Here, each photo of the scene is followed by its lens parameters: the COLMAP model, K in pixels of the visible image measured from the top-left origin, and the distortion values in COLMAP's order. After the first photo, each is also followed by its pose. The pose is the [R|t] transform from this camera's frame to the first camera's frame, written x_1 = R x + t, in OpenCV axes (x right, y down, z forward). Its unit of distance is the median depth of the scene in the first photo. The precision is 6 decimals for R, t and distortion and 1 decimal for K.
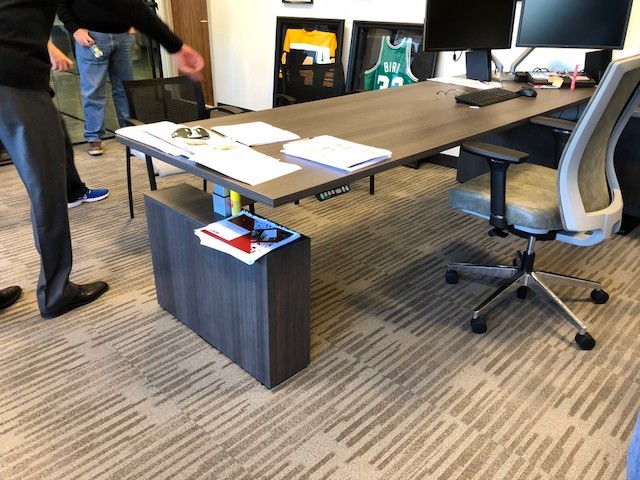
lens RADIAL K [[527.4, 0, 318.7], [0, 527.4, 237.1], [0, 0, 1]] dist [0.014038, -0.011114]
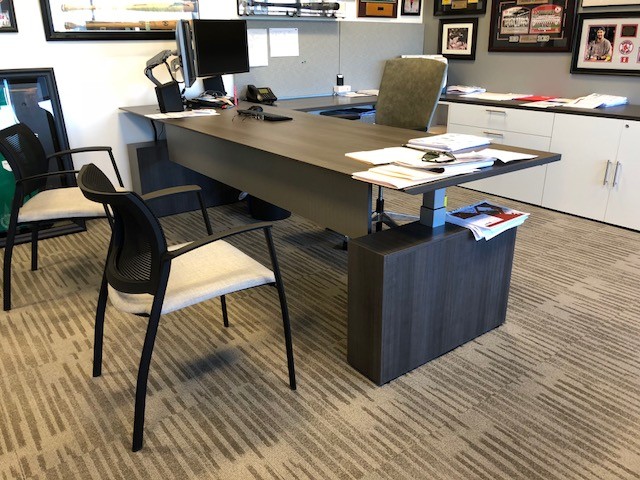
lens RADIAL K [[527.4, 0, 318.7], [0, 527.4, 237.1], [0, 0, 1]] dist [0.014038, -0.011114]
pose [[0.140081, -0.365306, 0.920287, -1.365573], [0.425301, 0.861540, 0.277249, -0.477942], [-0.894145, 0.352562, 0.276051, 1.050067]]
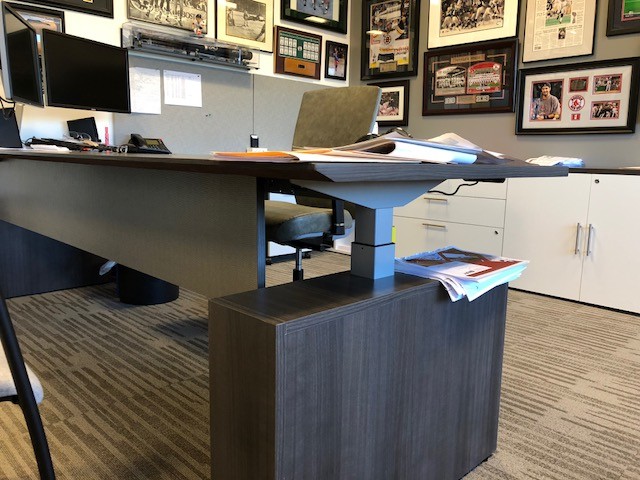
lens RADIAL K [[522.2, 0, 329.4], [0, 522.2, 231.8], [0, 0, 1]] dist [0.022408, -0.003935]
pose [[0.000037, -0.162310, 0.986740, -0.859456], [0.400026, 0.904353, 0.148743, -0.230967], [-0.916504, 0.394716, 0.064961, 1.125708]]
